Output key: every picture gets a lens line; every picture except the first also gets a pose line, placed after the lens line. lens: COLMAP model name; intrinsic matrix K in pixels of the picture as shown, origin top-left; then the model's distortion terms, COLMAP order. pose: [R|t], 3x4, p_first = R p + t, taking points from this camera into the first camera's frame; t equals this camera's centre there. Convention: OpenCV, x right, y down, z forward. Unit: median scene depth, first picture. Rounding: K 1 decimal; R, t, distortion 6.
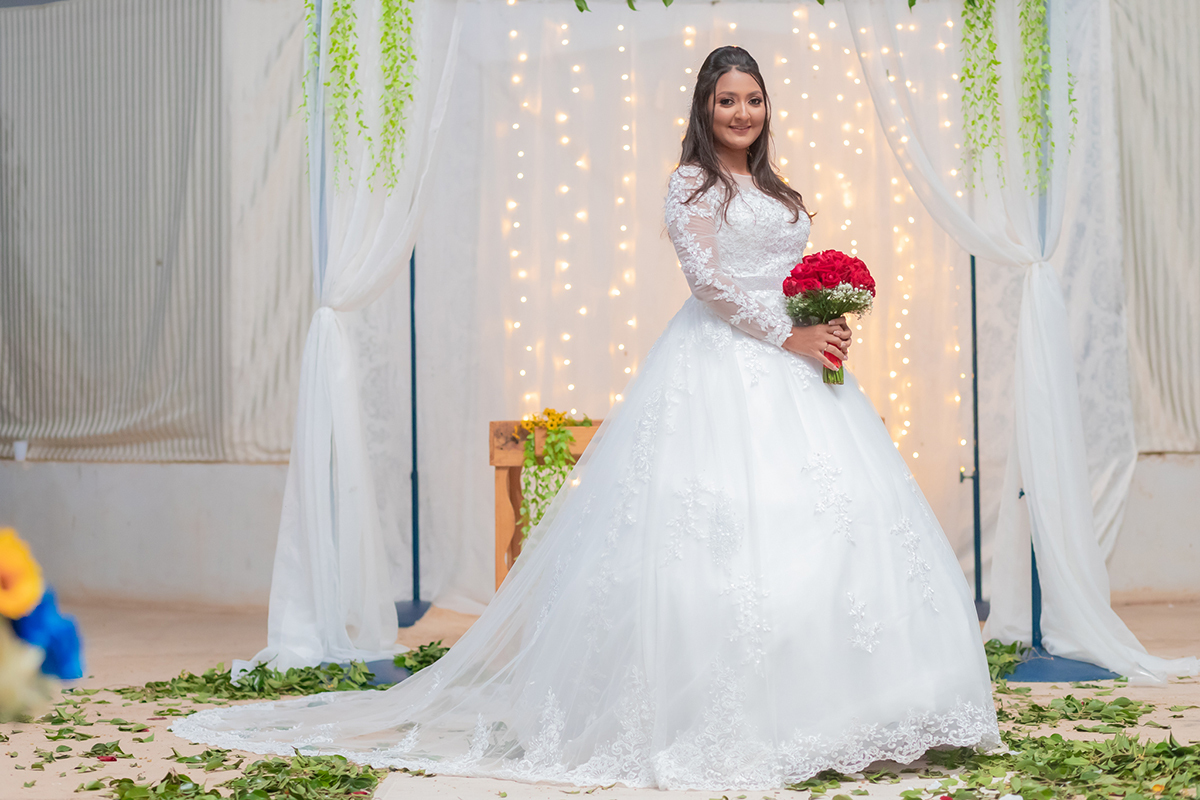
lens RADIAL K [[2971.6, 0, 600.0], [0, 2971.6, 400.0], [0, 0, 1]] dist [0.015934, 0.711735]
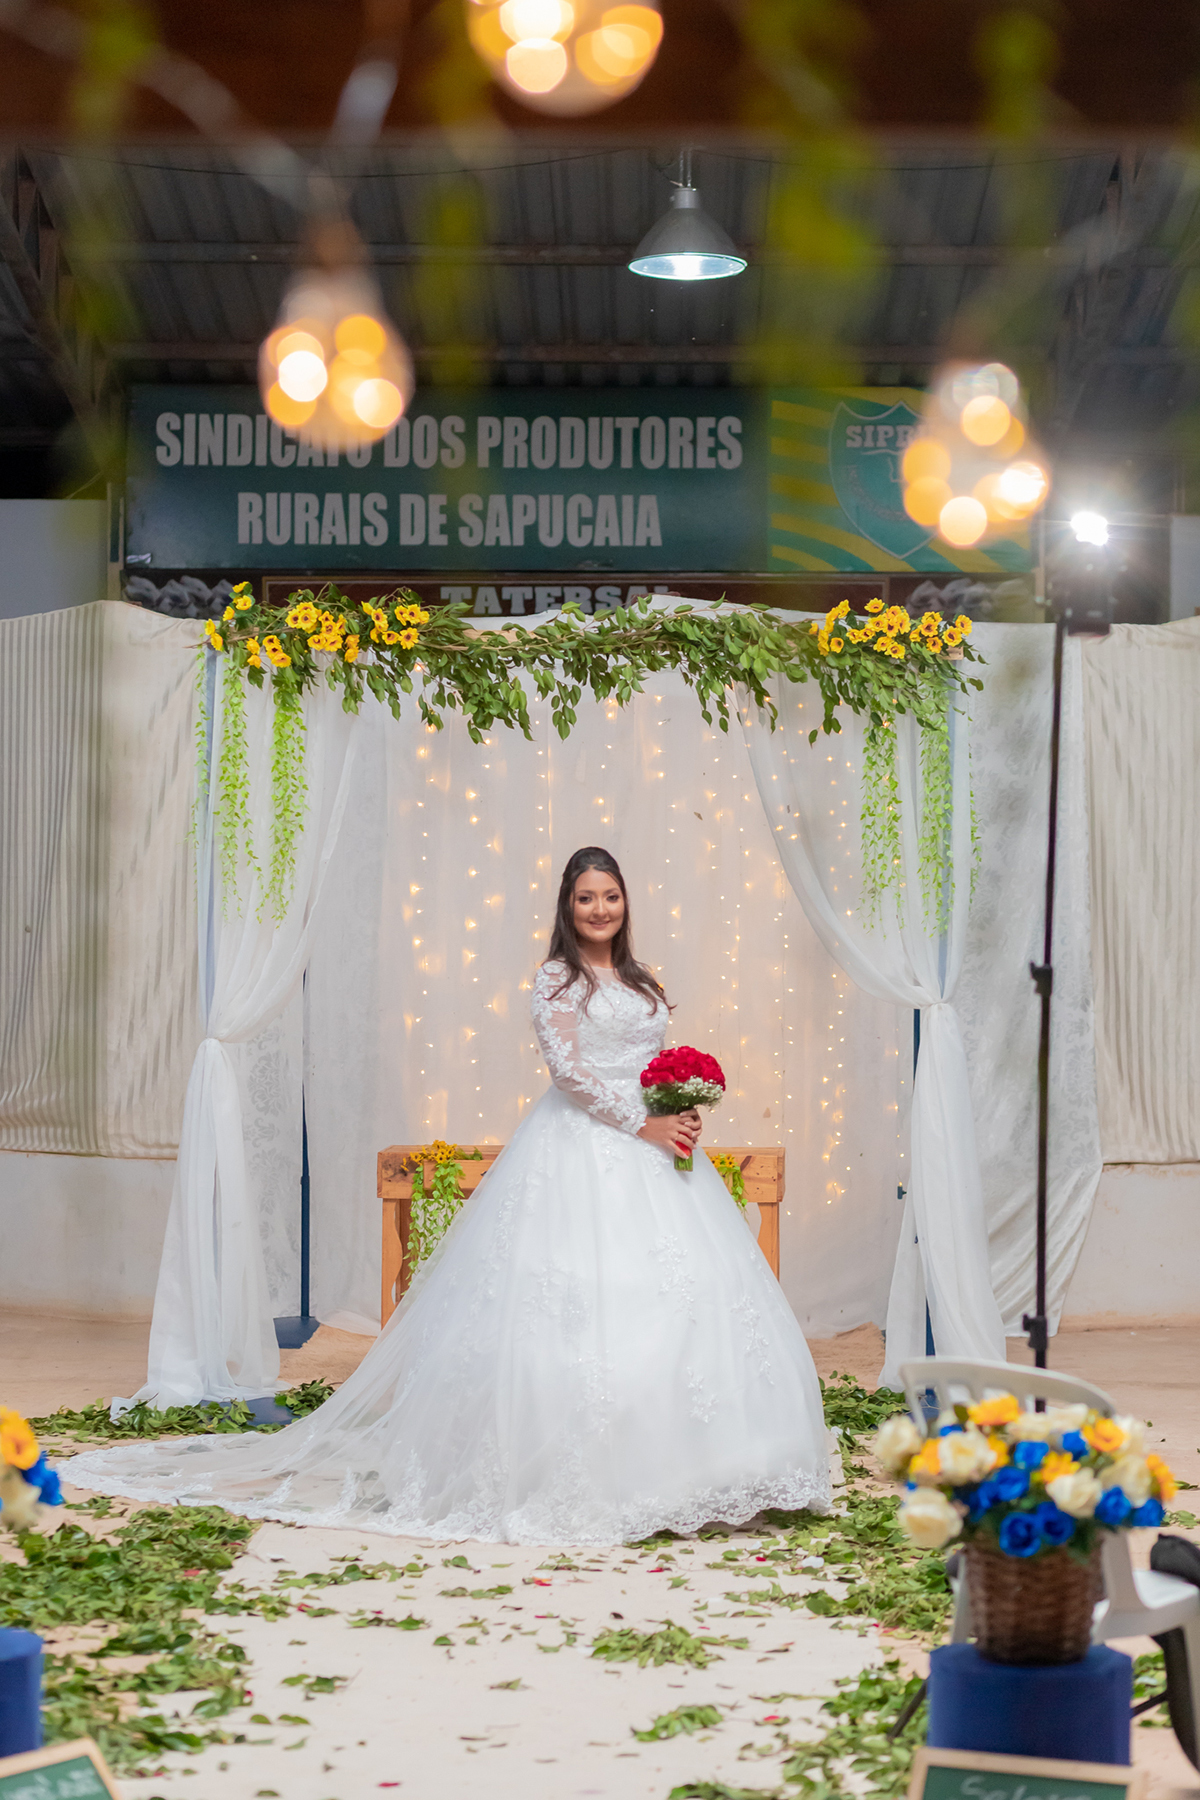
lens RADIAL K [[4346.1, 0, 600.0], [0, 4346.1, 900.0], [0, 0, 1]] dist [-0.334959, 6.912878]
pose [[0.999852, 0.017110, -0.001804, 0.038219], [-0.017117, 0.999845, -0.004188, -0.073688], [0.001732, 0.004218, 0.999990, -0.436558]]
